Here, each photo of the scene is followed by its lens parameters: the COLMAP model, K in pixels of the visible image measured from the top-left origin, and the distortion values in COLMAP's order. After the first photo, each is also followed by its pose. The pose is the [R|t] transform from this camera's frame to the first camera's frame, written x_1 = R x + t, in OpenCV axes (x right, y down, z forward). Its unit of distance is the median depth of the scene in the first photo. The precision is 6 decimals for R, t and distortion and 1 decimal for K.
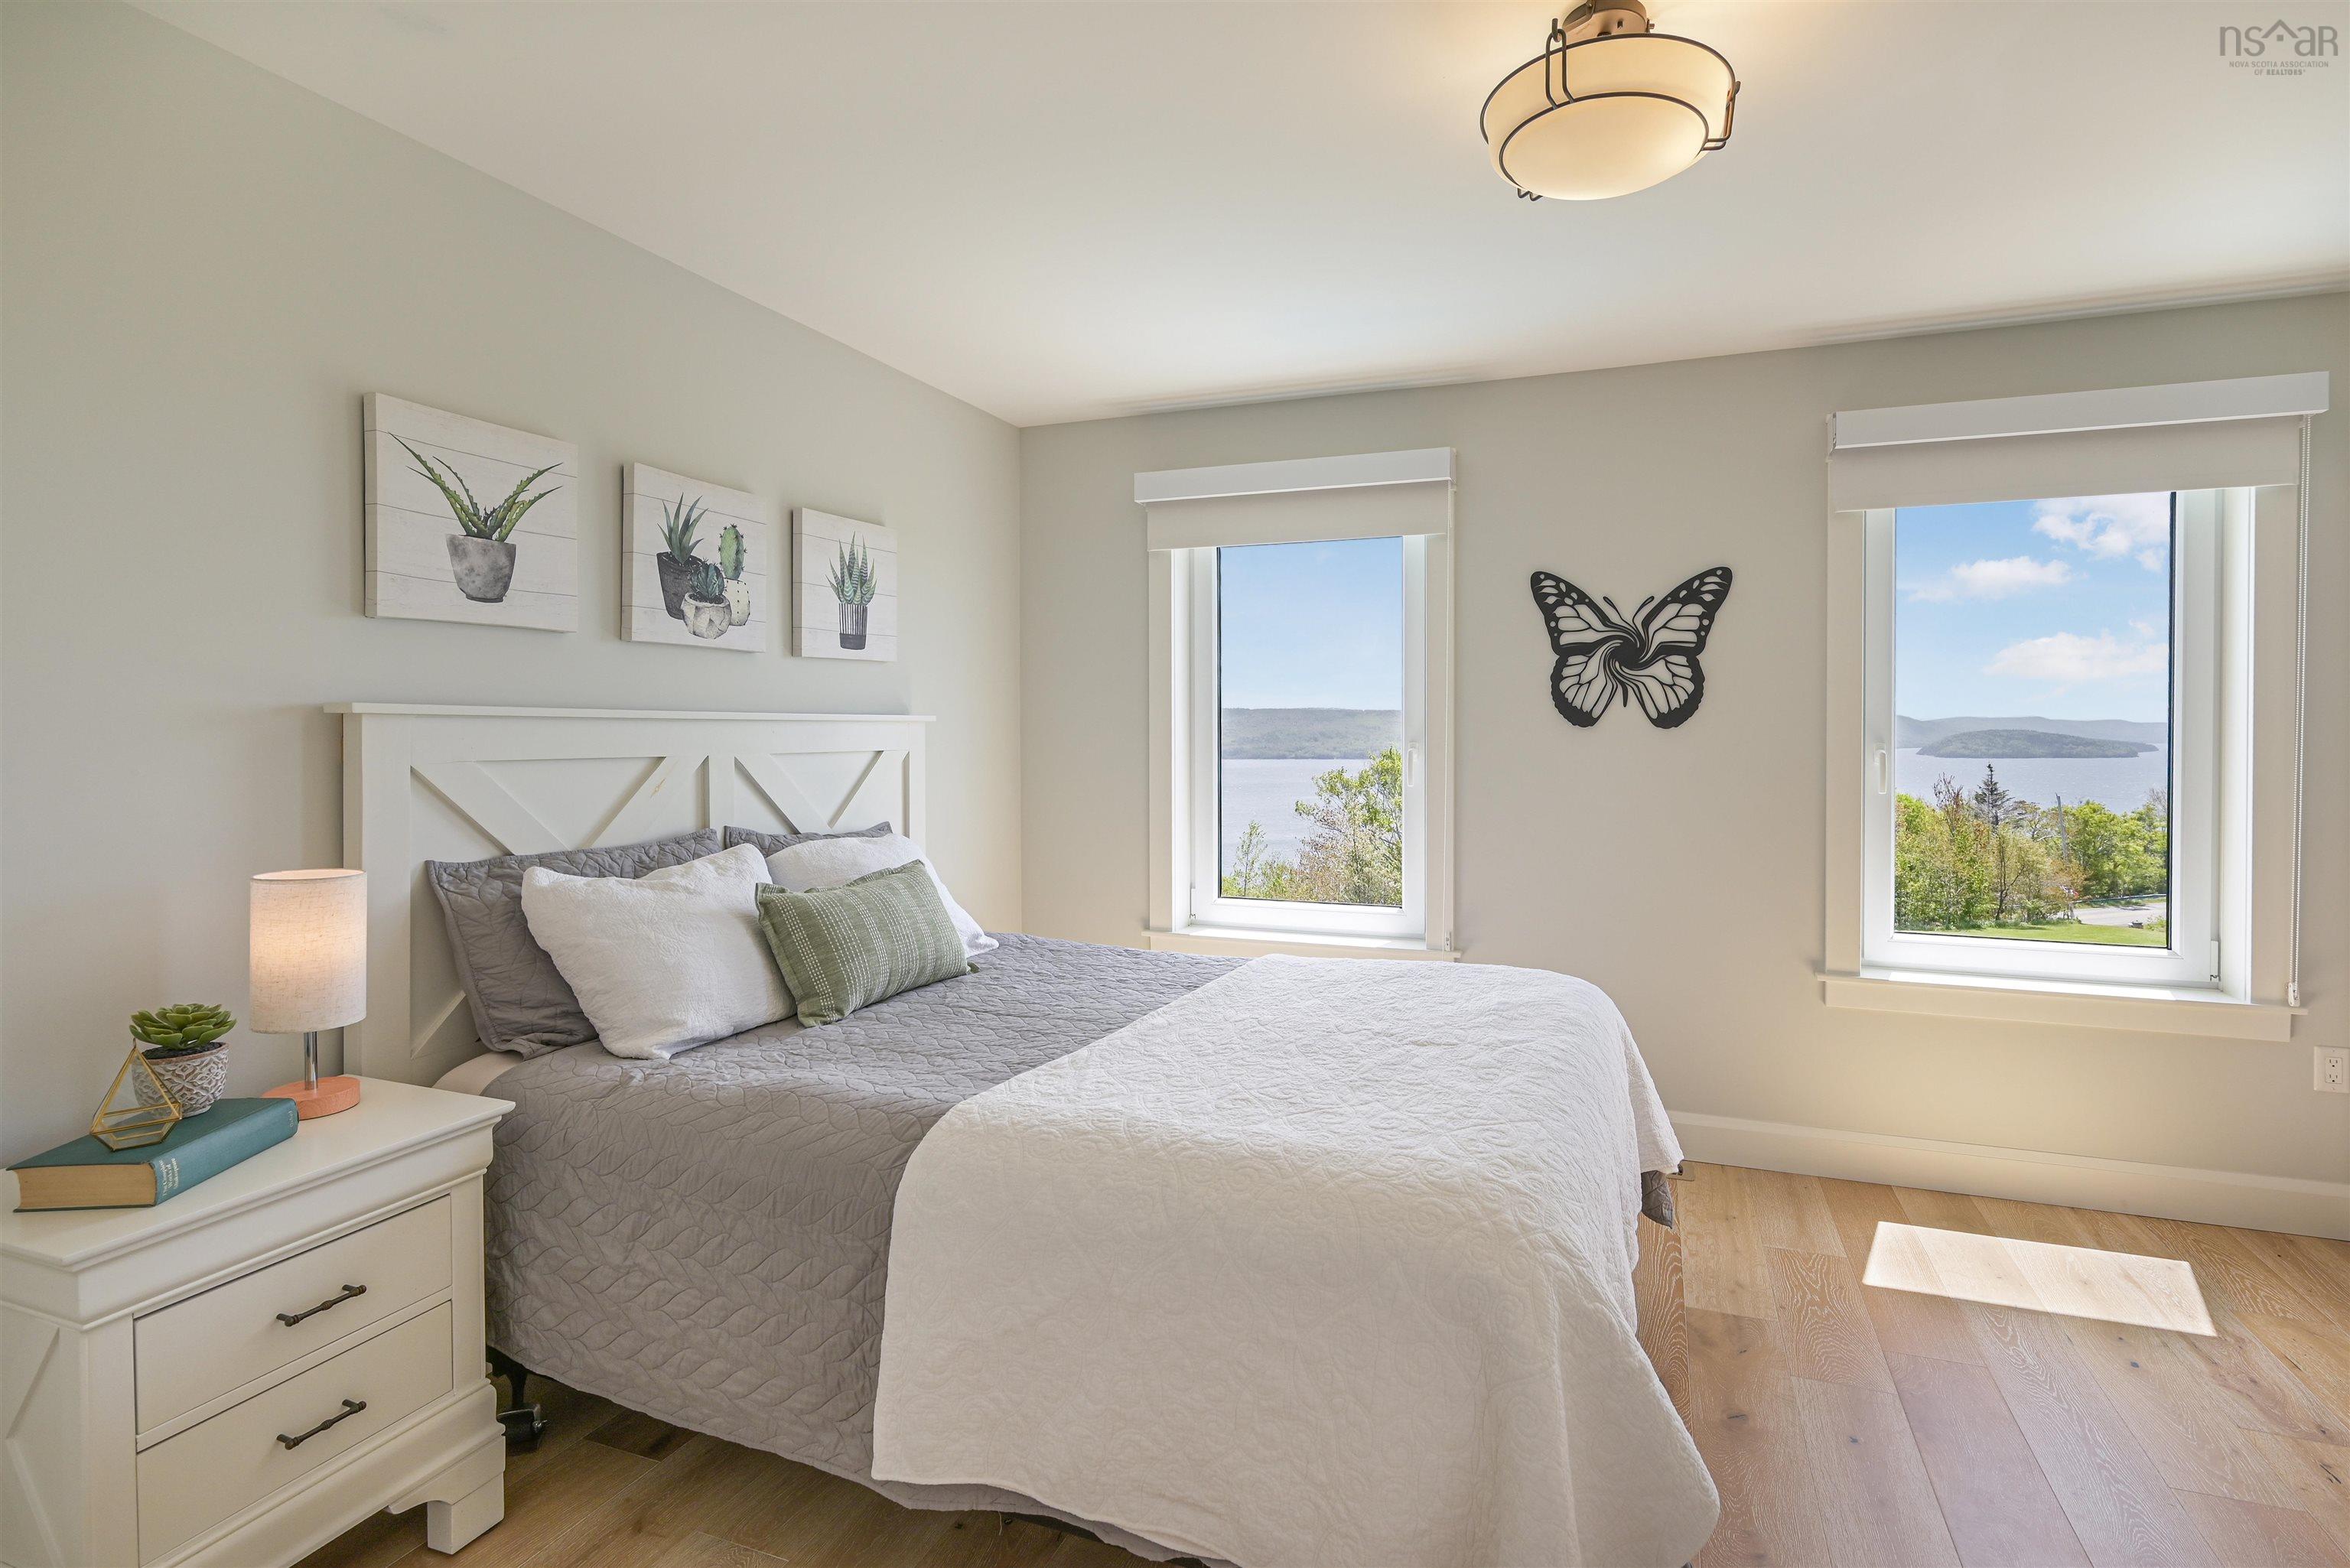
lens RADIAL K [[1088.0, 0, 1203.0], [0, 1088.0, 741.2], [0, 0, 1]] dist [-0.001036, -0.000200]
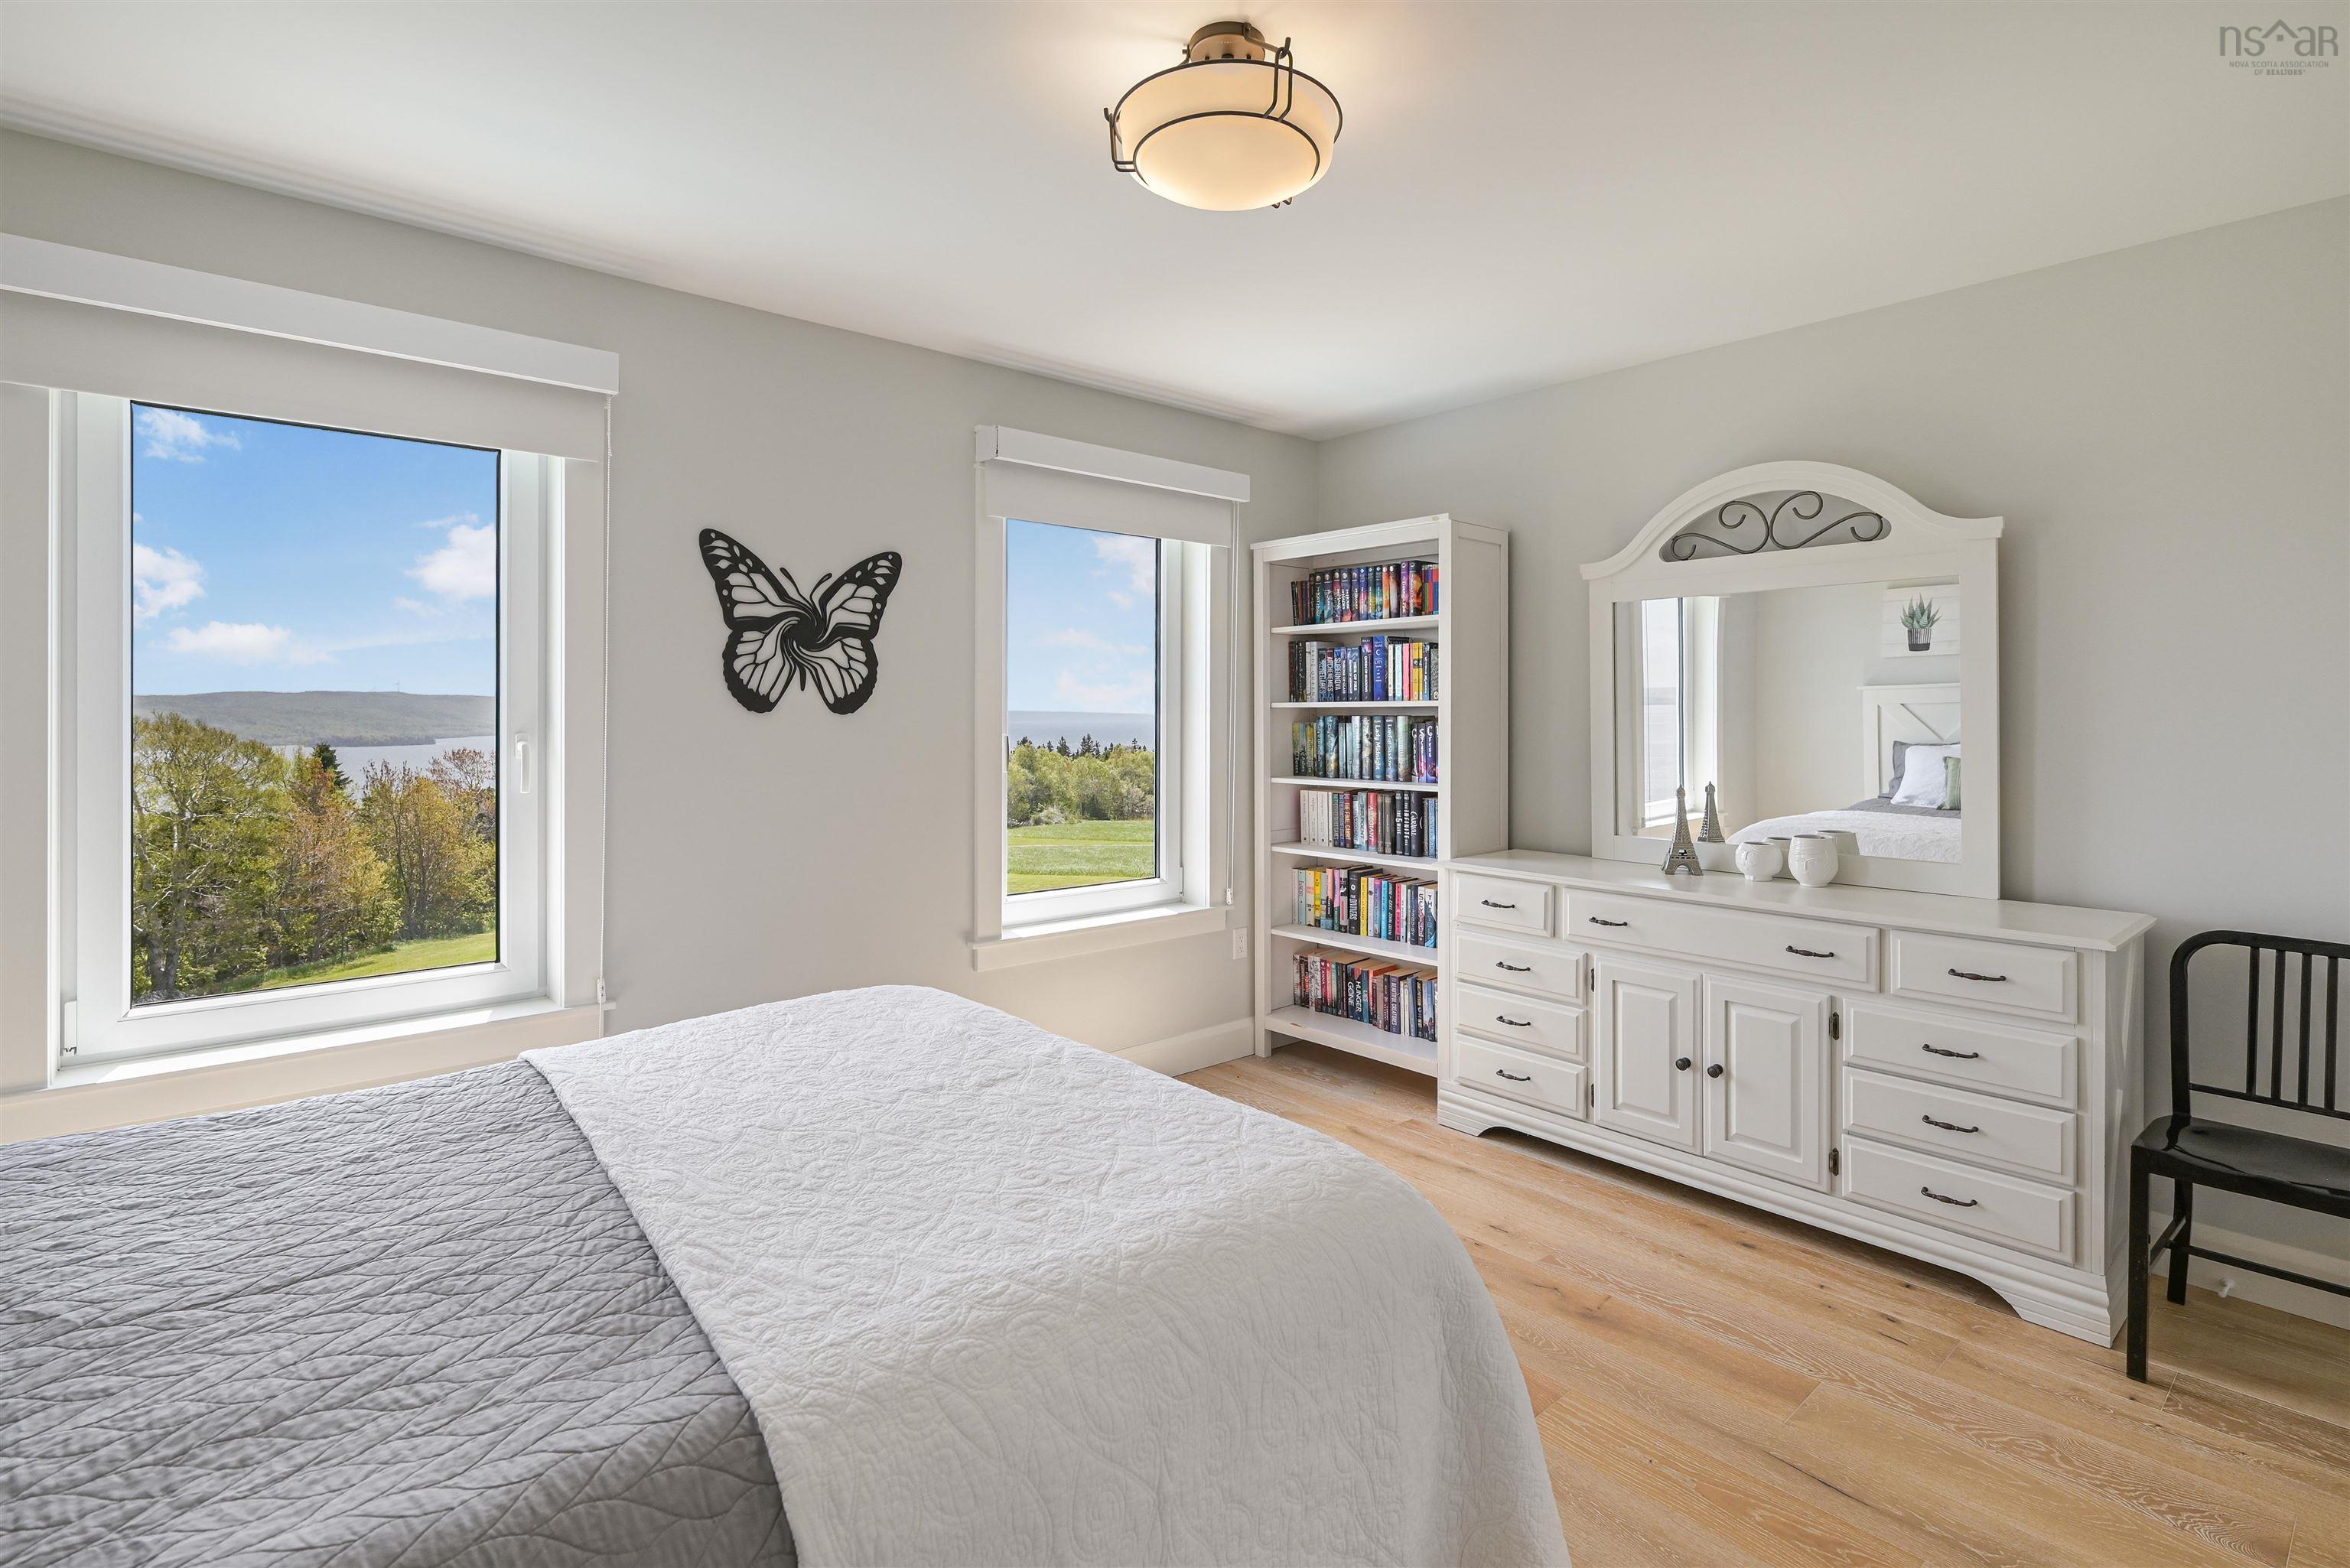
lens RADIAL K [[1159.1, 0, 1174.6], [0, 1159.1, 706.5], [0, 0, 1]] dist [-0.000981, -0.000243]
pose [[0.467655, 0.004481, 0.883900, -0.432889], [0.010710, 0.999885, -0.010736, -0.005862], [-0.883846, 0.014487, 0.467553, 0.355095]]
